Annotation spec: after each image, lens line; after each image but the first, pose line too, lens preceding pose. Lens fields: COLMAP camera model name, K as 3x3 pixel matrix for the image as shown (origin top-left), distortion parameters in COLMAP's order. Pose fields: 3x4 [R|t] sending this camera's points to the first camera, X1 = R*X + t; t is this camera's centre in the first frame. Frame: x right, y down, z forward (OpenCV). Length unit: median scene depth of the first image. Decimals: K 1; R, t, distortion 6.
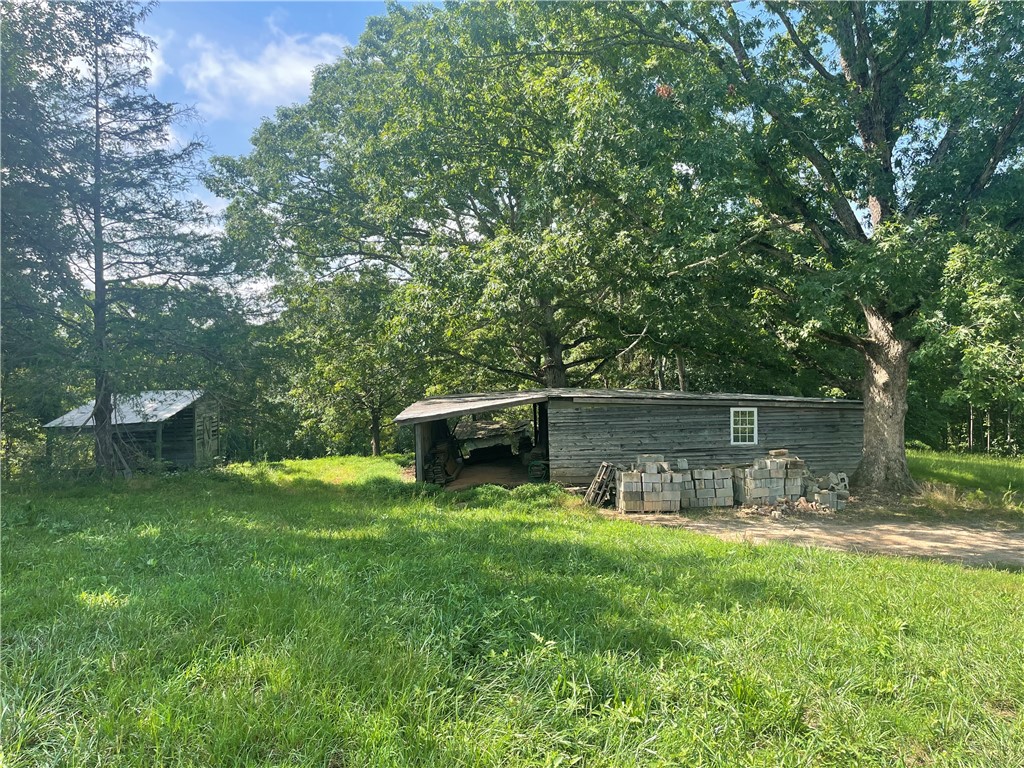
lens RADIAL K [[768.1, 0, 513.9], [0, 768.1, 373.2], [0, 0, 1]] dist [0.085674, -0.133763]
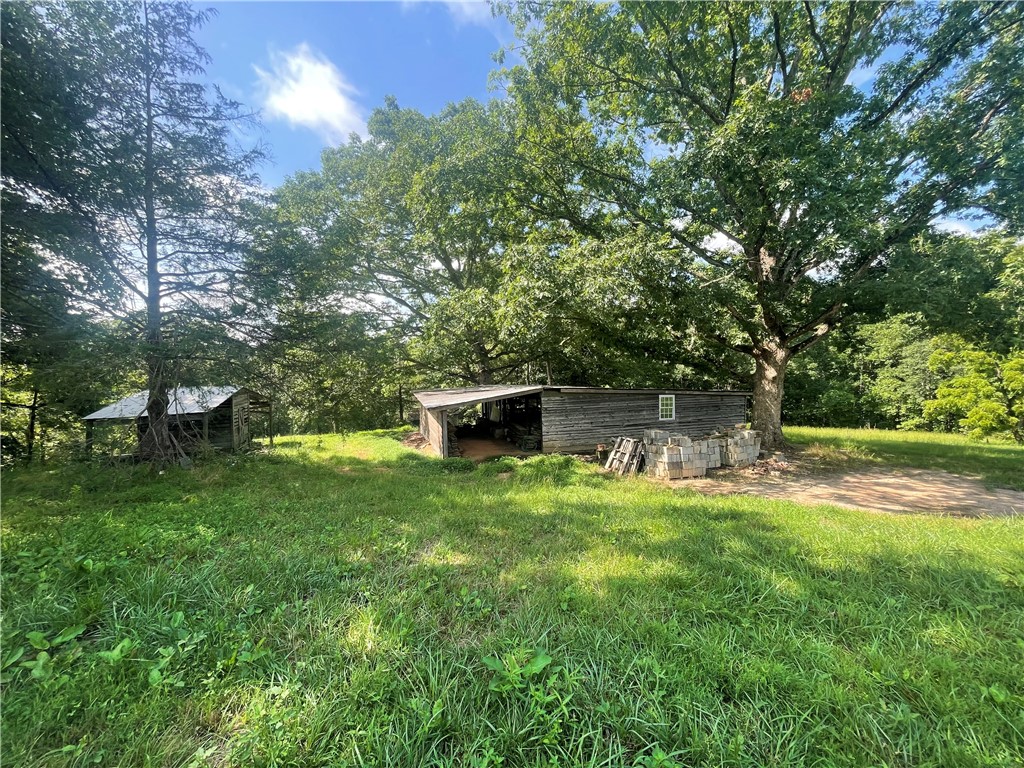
lens RADIAL K [[417.2, 0, 512.0], [0, 417.2, 384.0], [0, 0, 1]] dist [-0.001232, -0.000189]
pose [[0.964467, -0.002108, 0.264194, -0.197922], [-0.000201, 0.999962, 0.008713, 0.016738], [-0.264203, -0.008456, 0.964430, 0.311328]]
